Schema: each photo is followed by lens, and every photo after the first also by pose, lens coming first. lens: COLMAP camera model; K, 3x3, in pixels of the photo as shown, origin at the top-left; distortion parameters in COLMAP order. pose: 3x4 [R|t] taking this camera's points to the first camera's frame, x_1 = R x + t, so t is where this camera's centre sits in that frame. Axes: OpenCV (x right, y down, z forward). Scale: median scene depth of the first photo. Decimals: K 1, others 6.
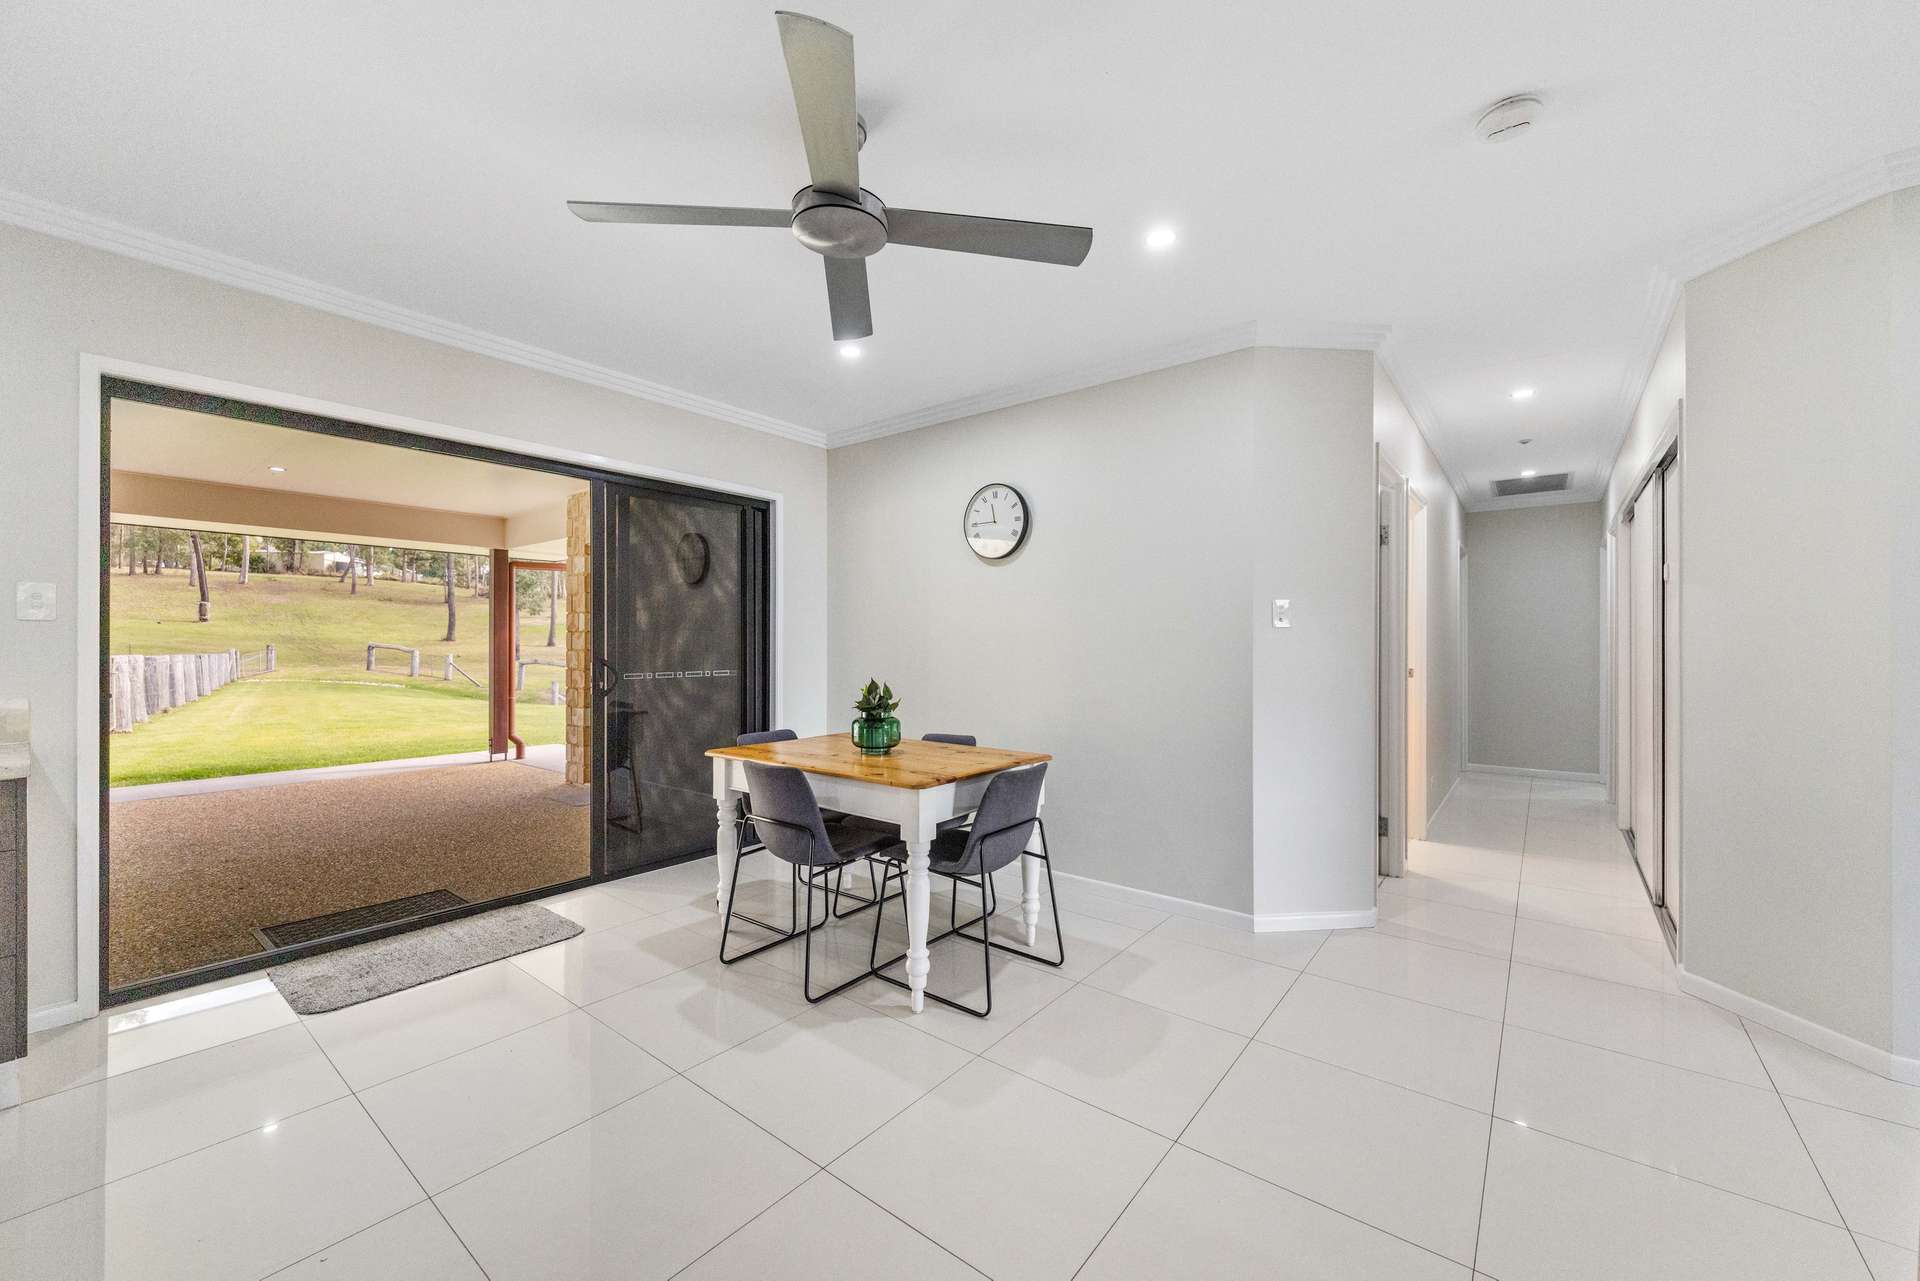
lens RADIAL K [[743.1, 0, 963.6], [0, 743.1, 645.6], [0, 0, 1]] dist [-0.001245, -0.000111]
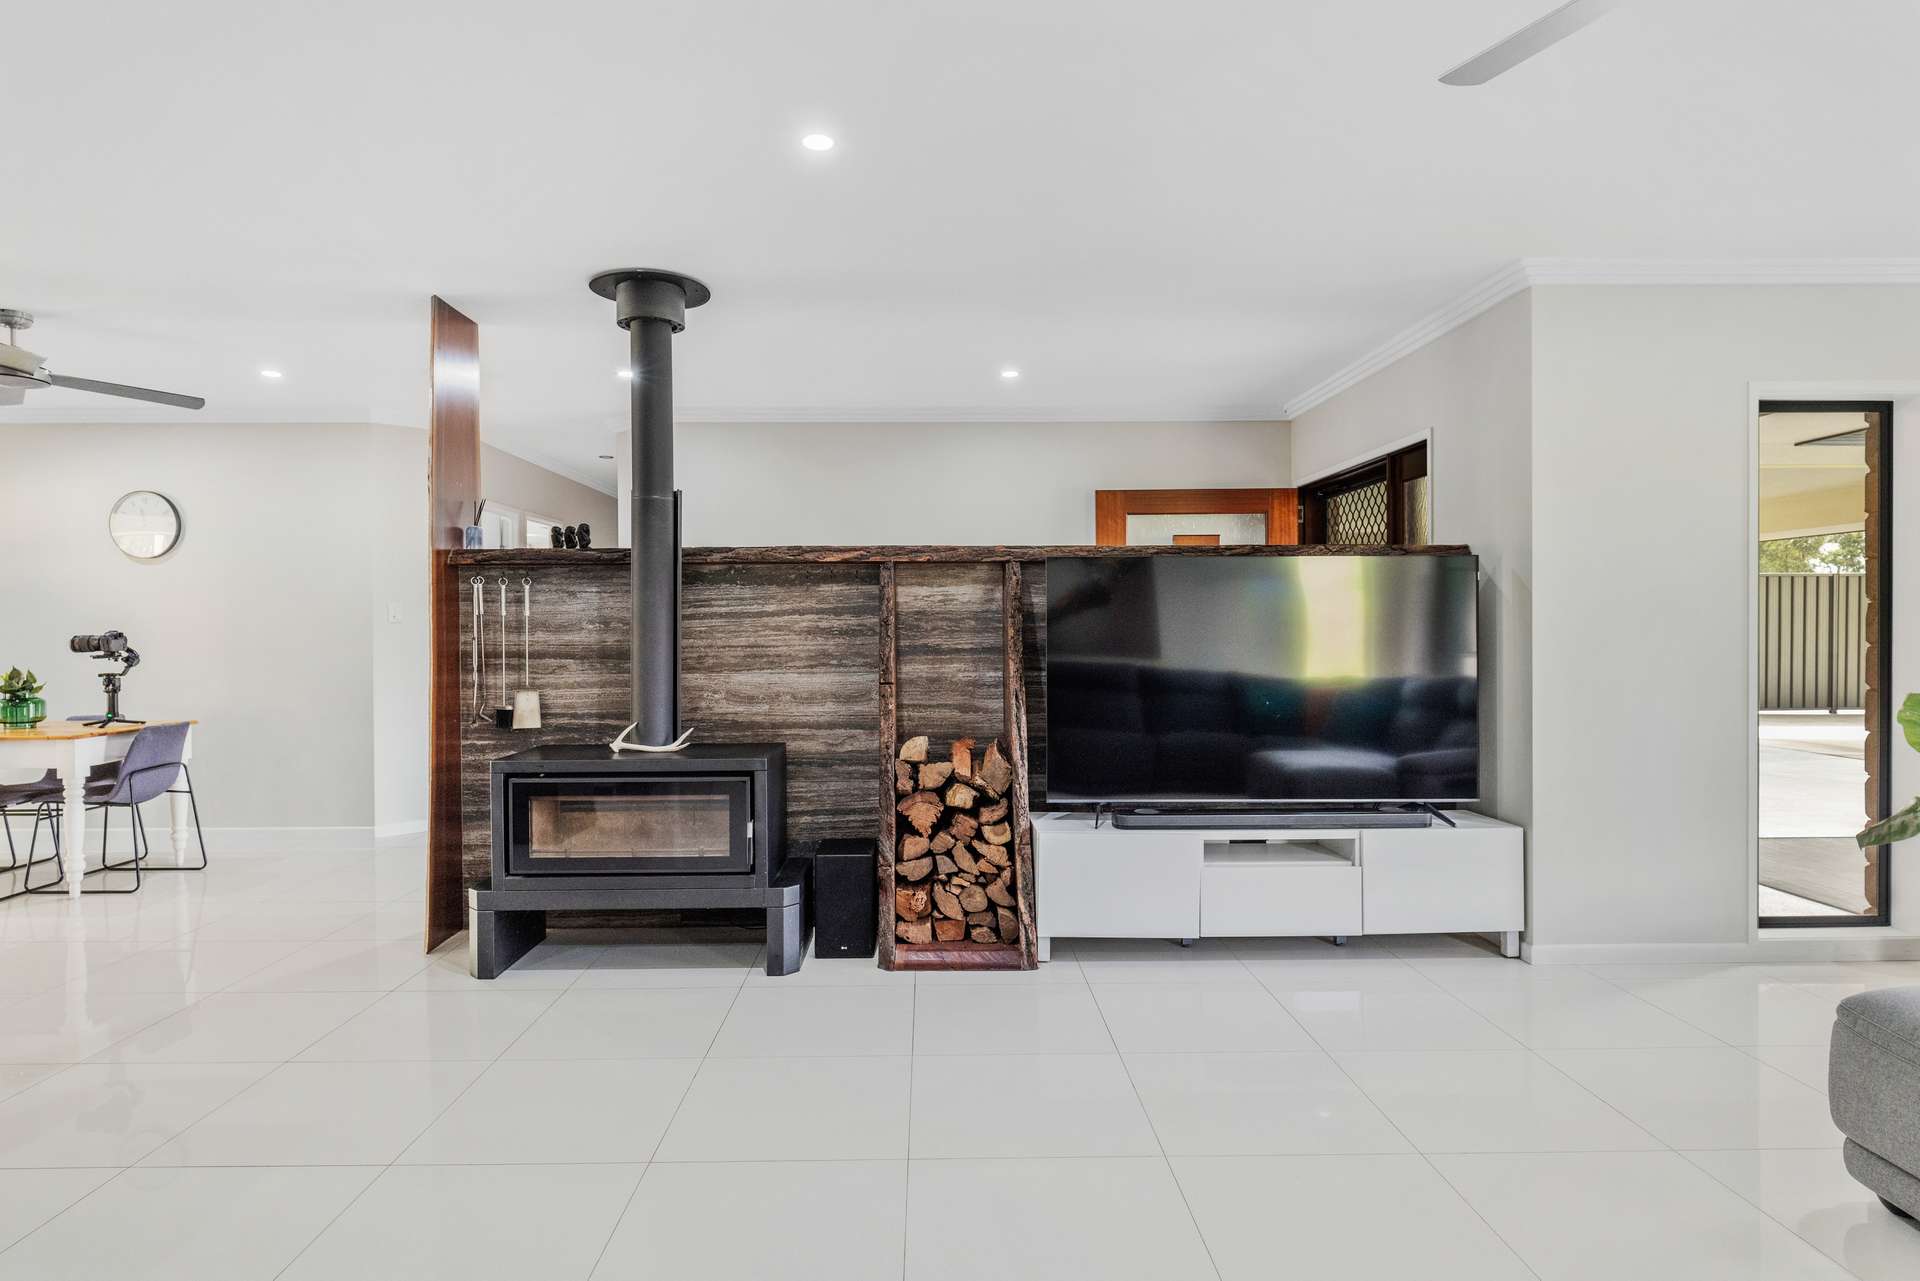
lens RADIAL K [[1042.5, 0, 928.1], [0, 1042.5, 638.7], [0, 0, 1]] dist [-0.001140, -0.001792]
pose [[0.782795, -0.012430, 0.622156, -0.010841], [0.009030, 0.999922, 0.008616, -0.000786], [-0.622215, -0.001127, 0.782846, -0.946010]]
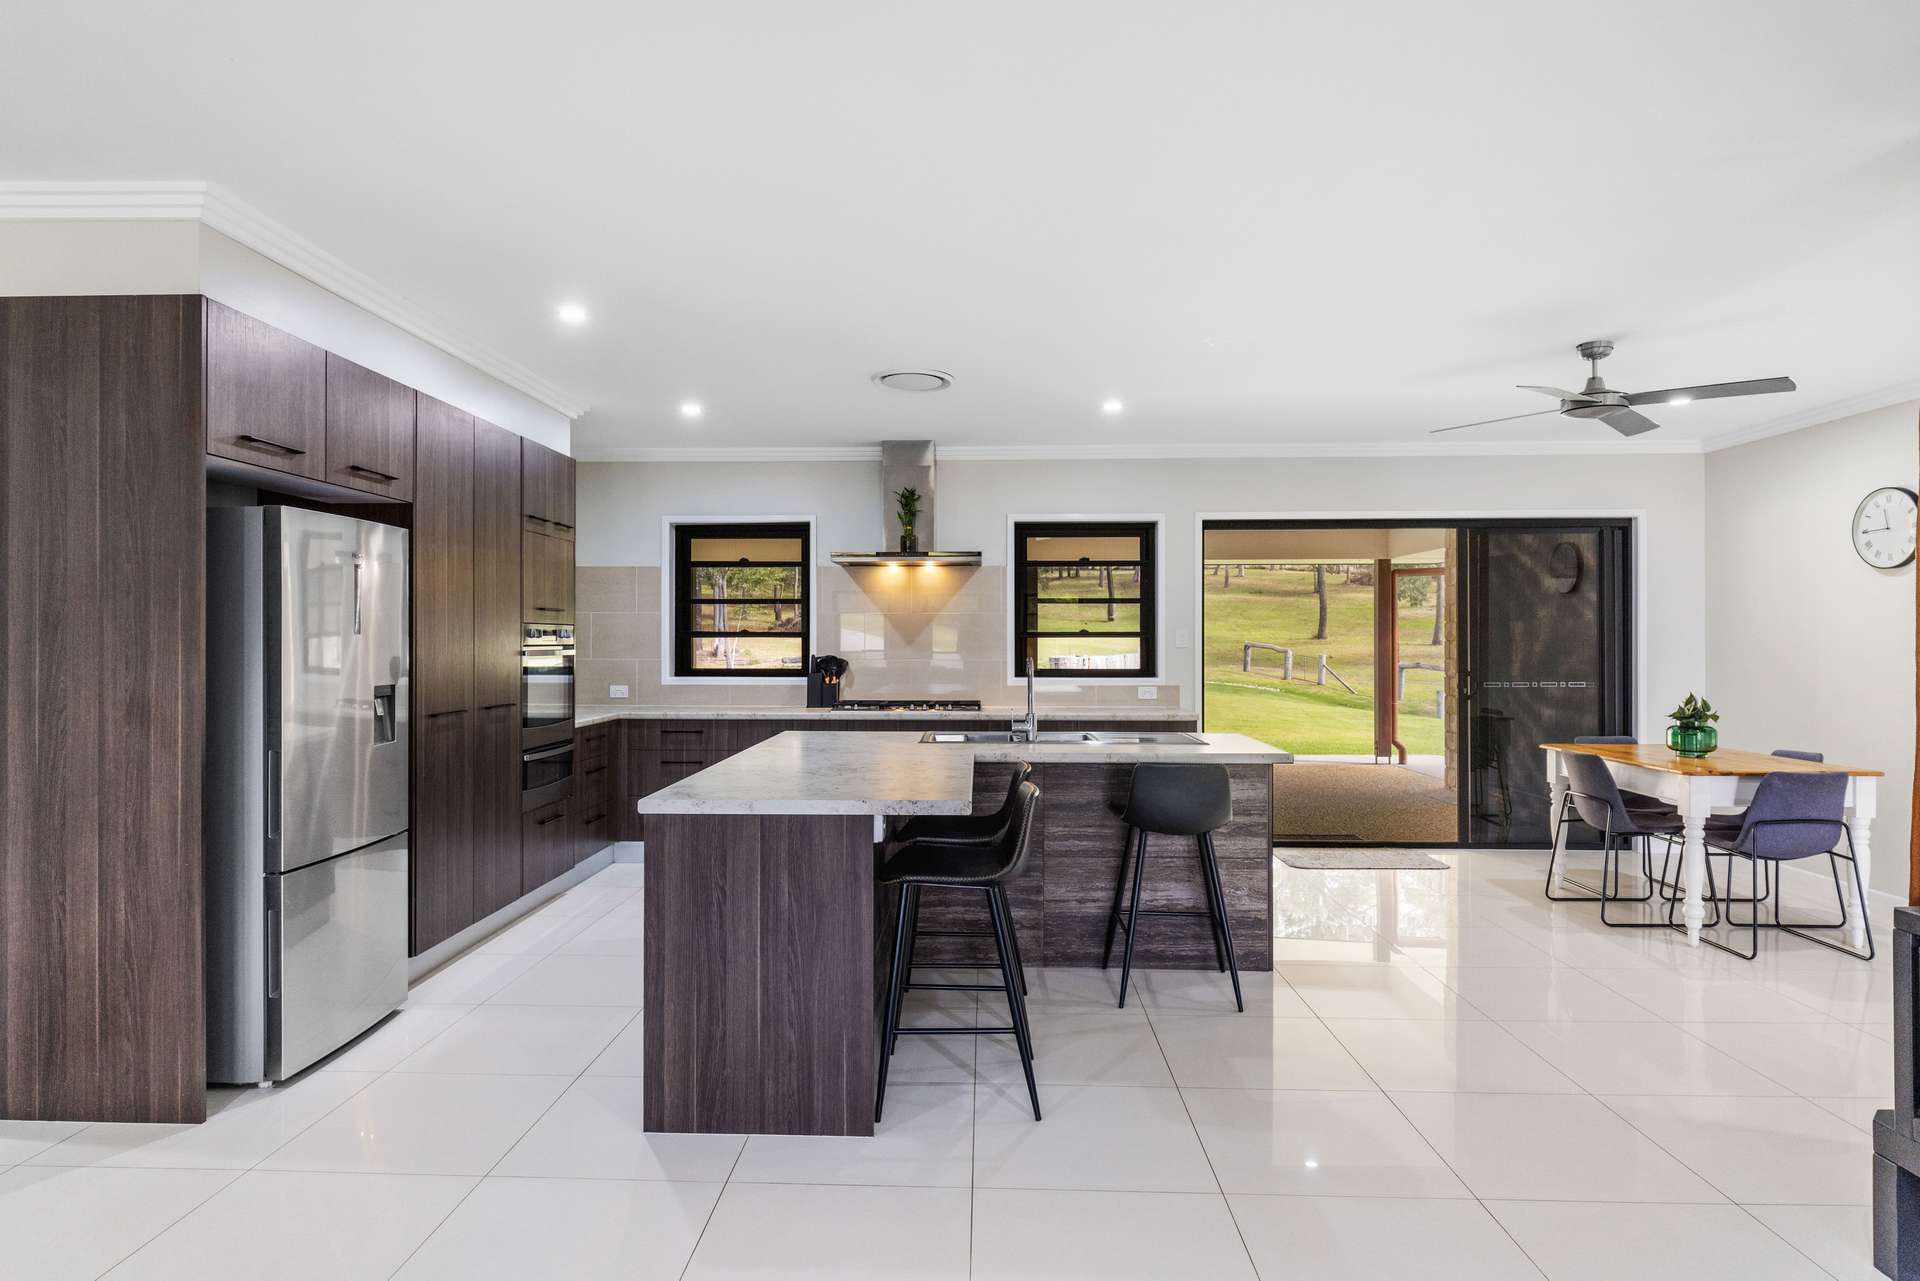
lens RADIAL K [[1042.5, 0, 959.3], [0, 1042.5, 635.3], [0, 0, 1]] dist [-0.001140, -0.001792]
pose [[0.591935, -0.008025, -0.805946, 0.401168], [0.002136, 0.999963, -0.008389, -0.026649], [0.805983, 0.003244, 0.591930, -0.689046]]
